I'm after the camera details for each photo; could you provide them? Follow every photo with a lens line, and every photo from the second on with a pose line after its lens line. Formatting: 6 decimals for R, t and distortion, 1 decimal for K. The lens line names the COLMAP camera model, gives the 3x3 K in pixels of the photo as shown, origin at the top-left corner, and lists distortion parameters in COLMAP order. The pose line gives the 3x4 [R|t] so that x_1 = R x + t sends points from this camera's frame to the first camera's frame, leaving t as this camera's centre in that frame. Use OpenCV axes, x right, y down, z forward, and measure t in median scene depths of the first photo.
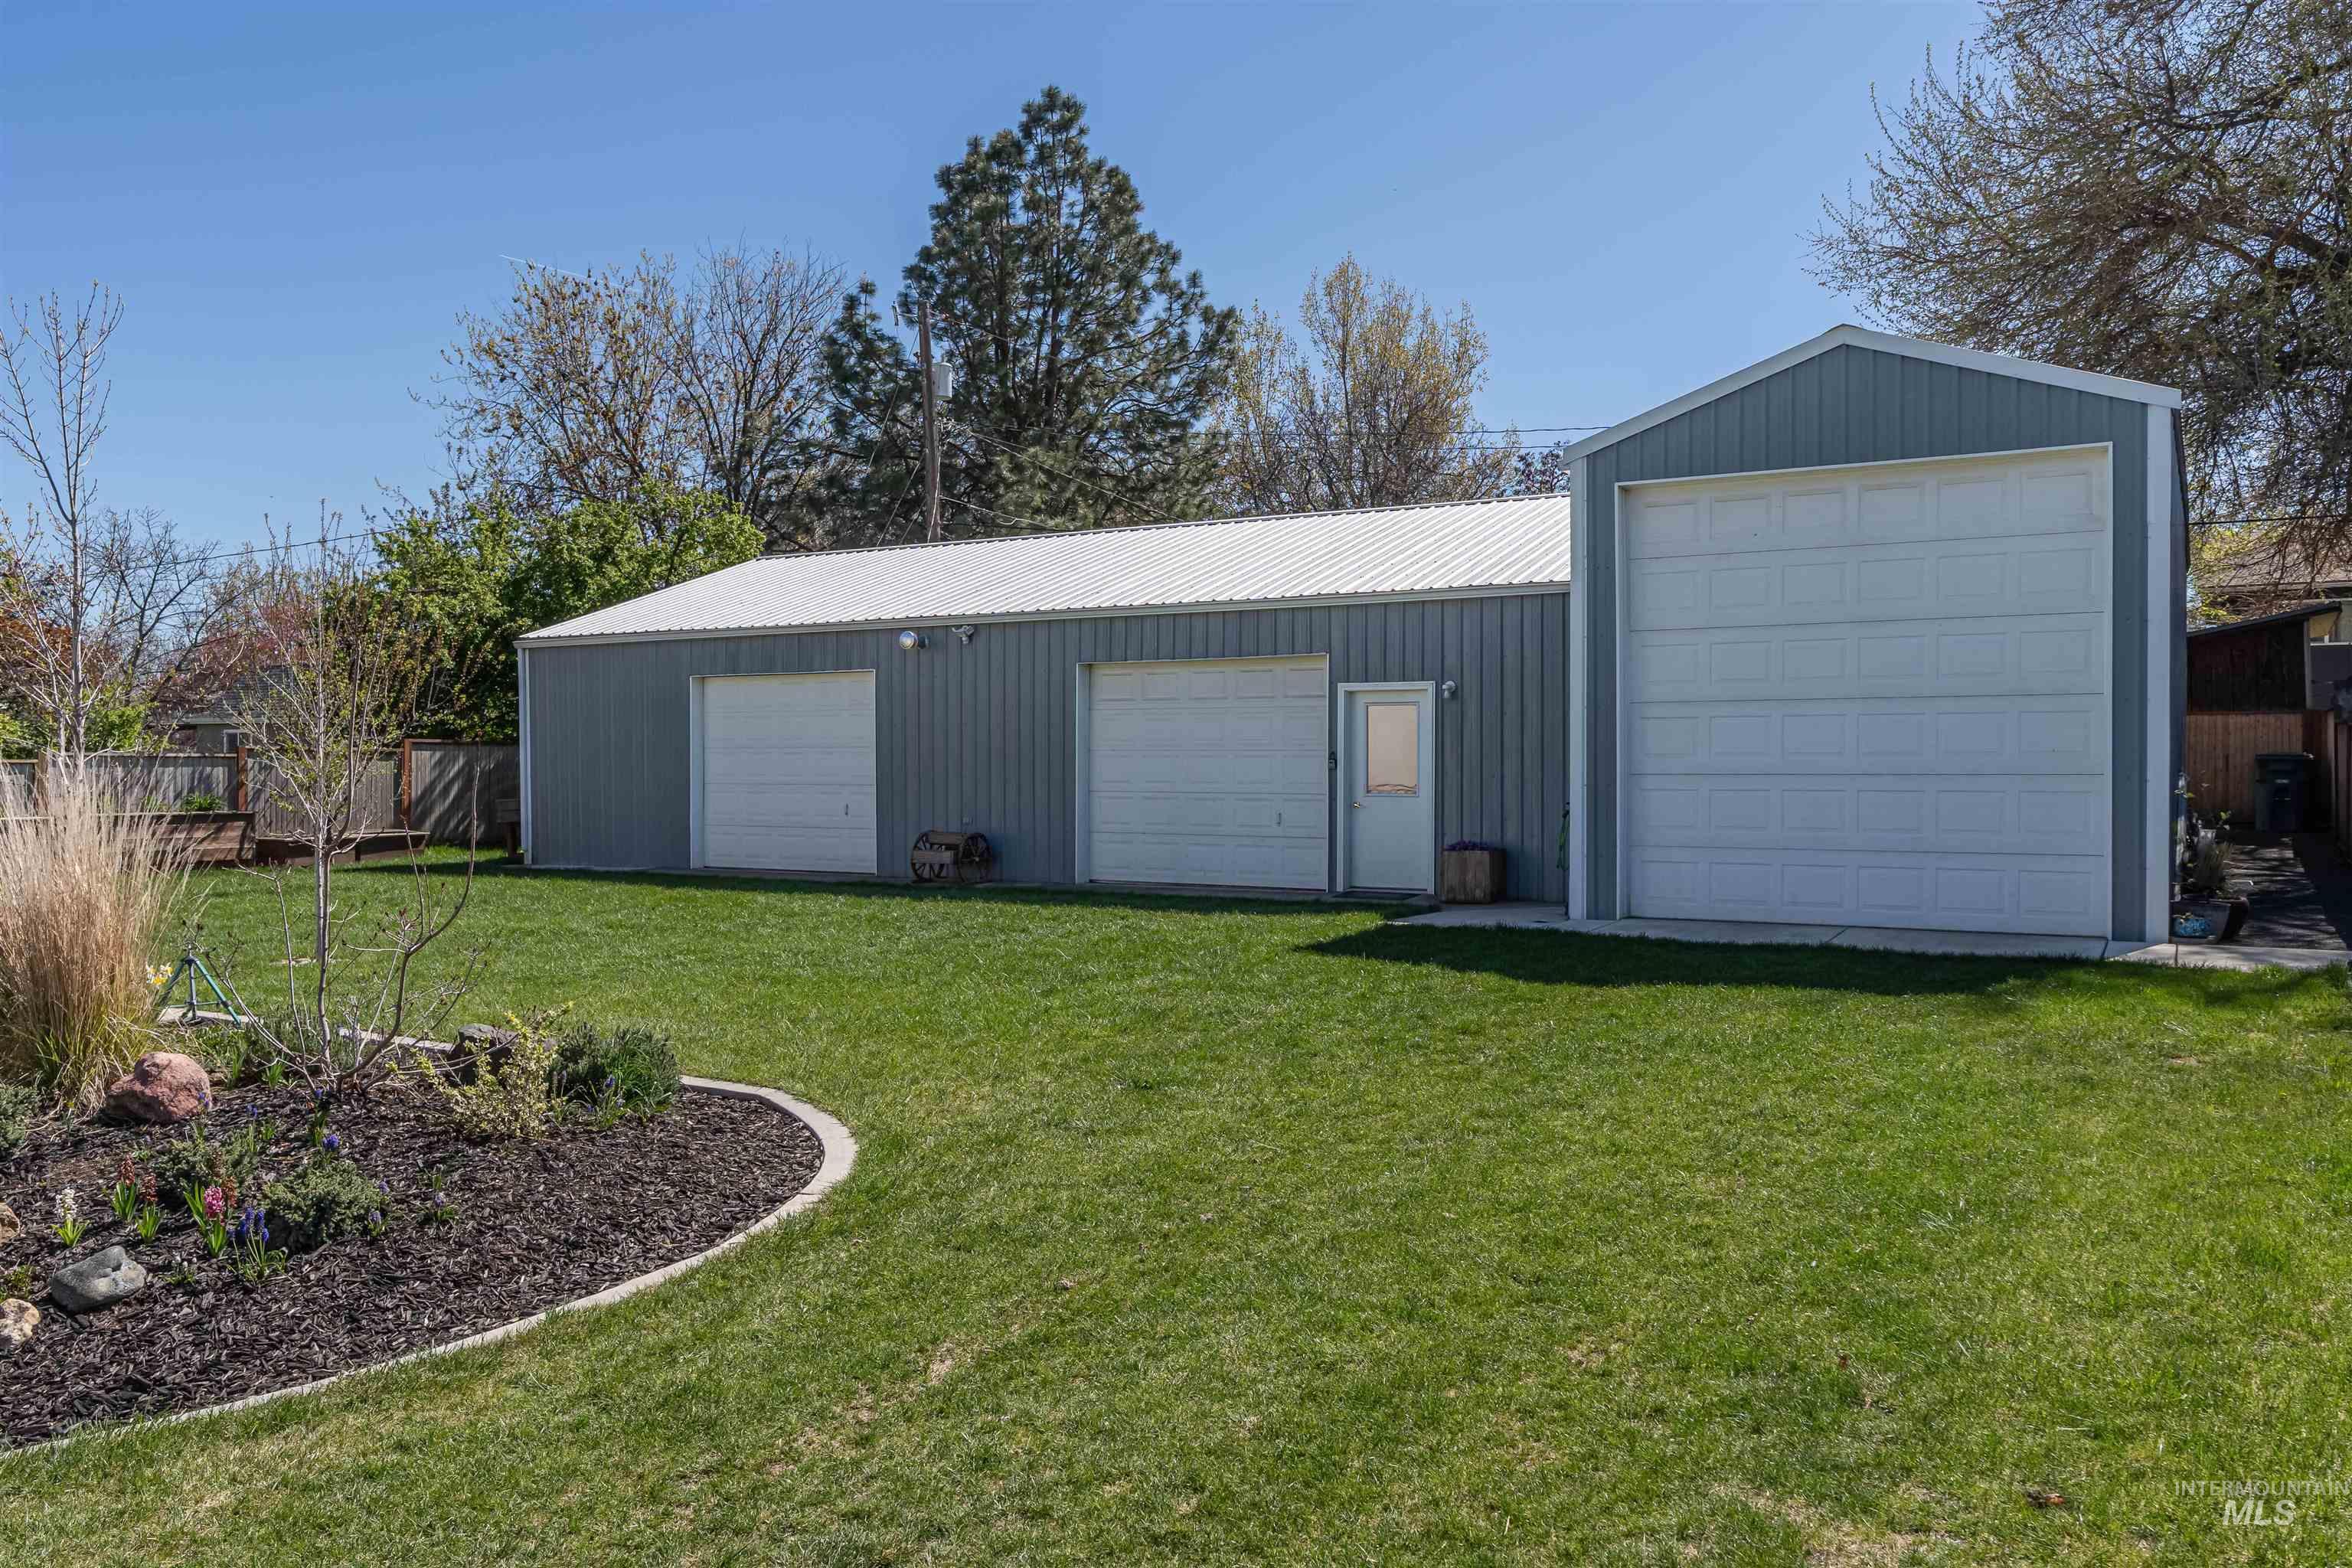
lens RADIAL K [[1702.2, 0, 1175.5], [0, 1702.2, 781.1], [0, 0, 1]] dist [0.006831, 0.003847]
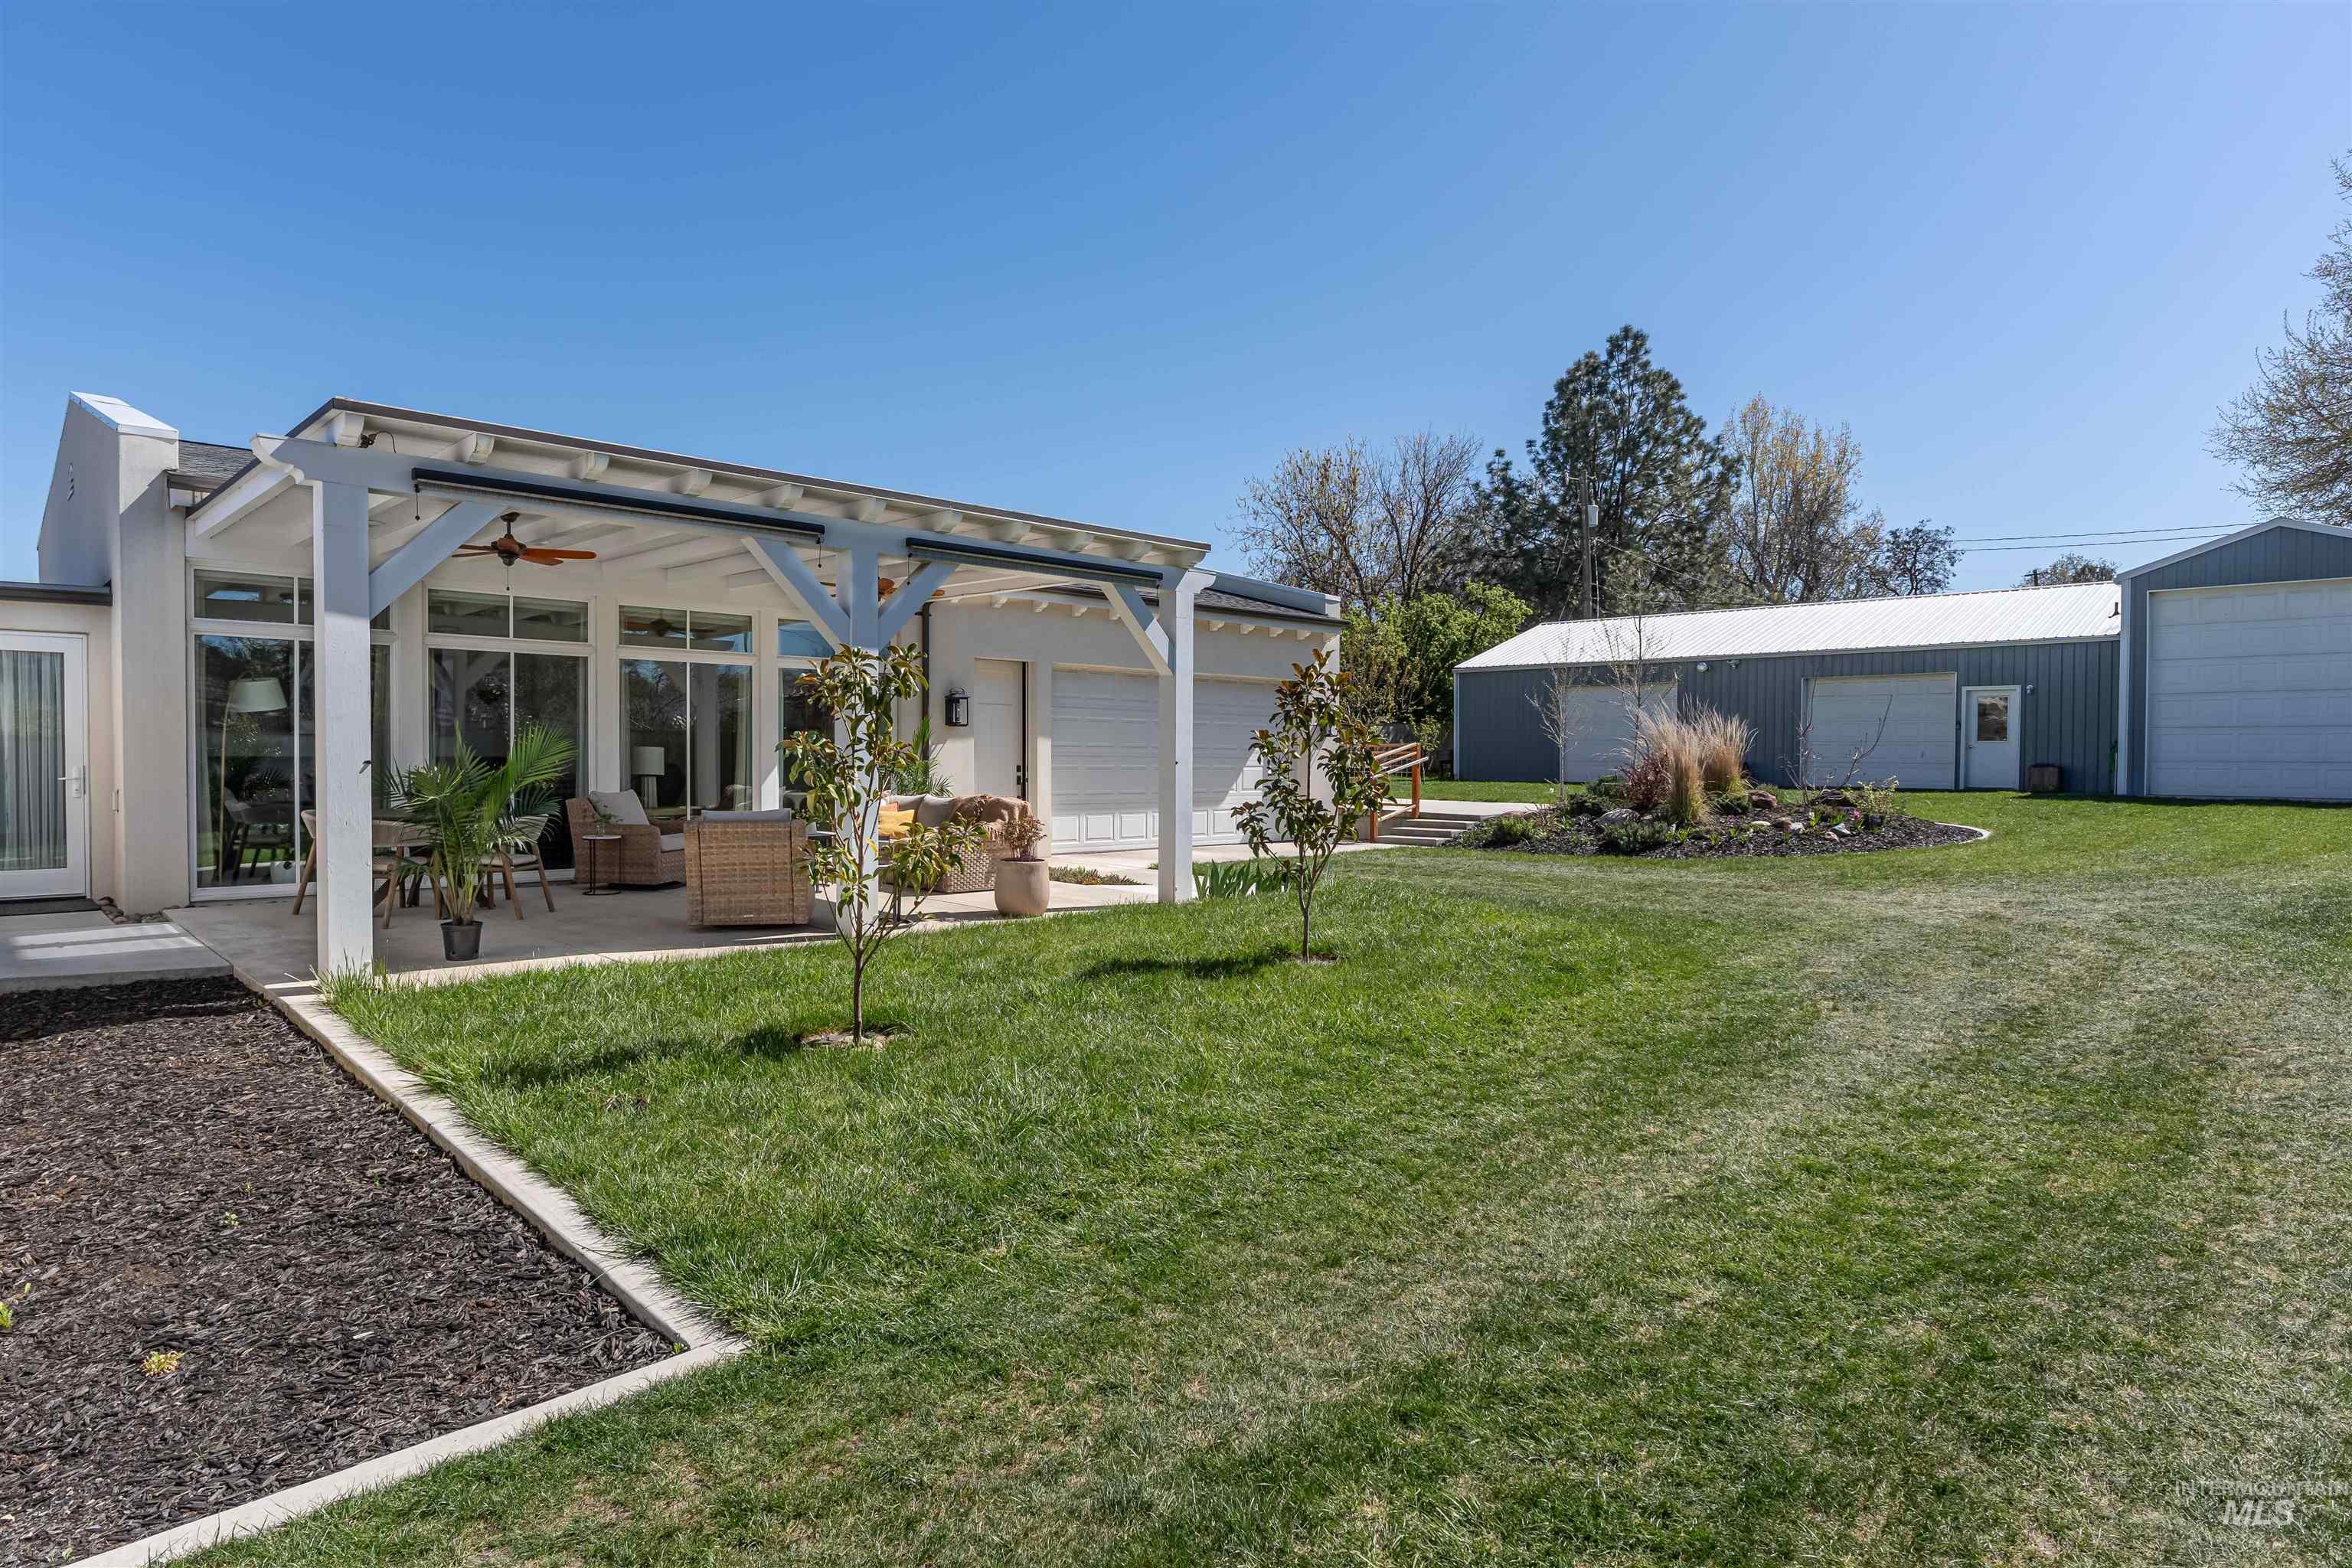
lens RADIAL K [[1305.1, 0, 1176.4], [0, 1305.1, 776.6], [0, 0, 1]] dist [0.000354, -0.000903]
pose [[0.971161, 0.010509, -0.238194, -0.190201], [-0.010097, 0.999945, 0.002952, 0.023429], [0.238212, -0.000462, 0.971213, -0.313894]]
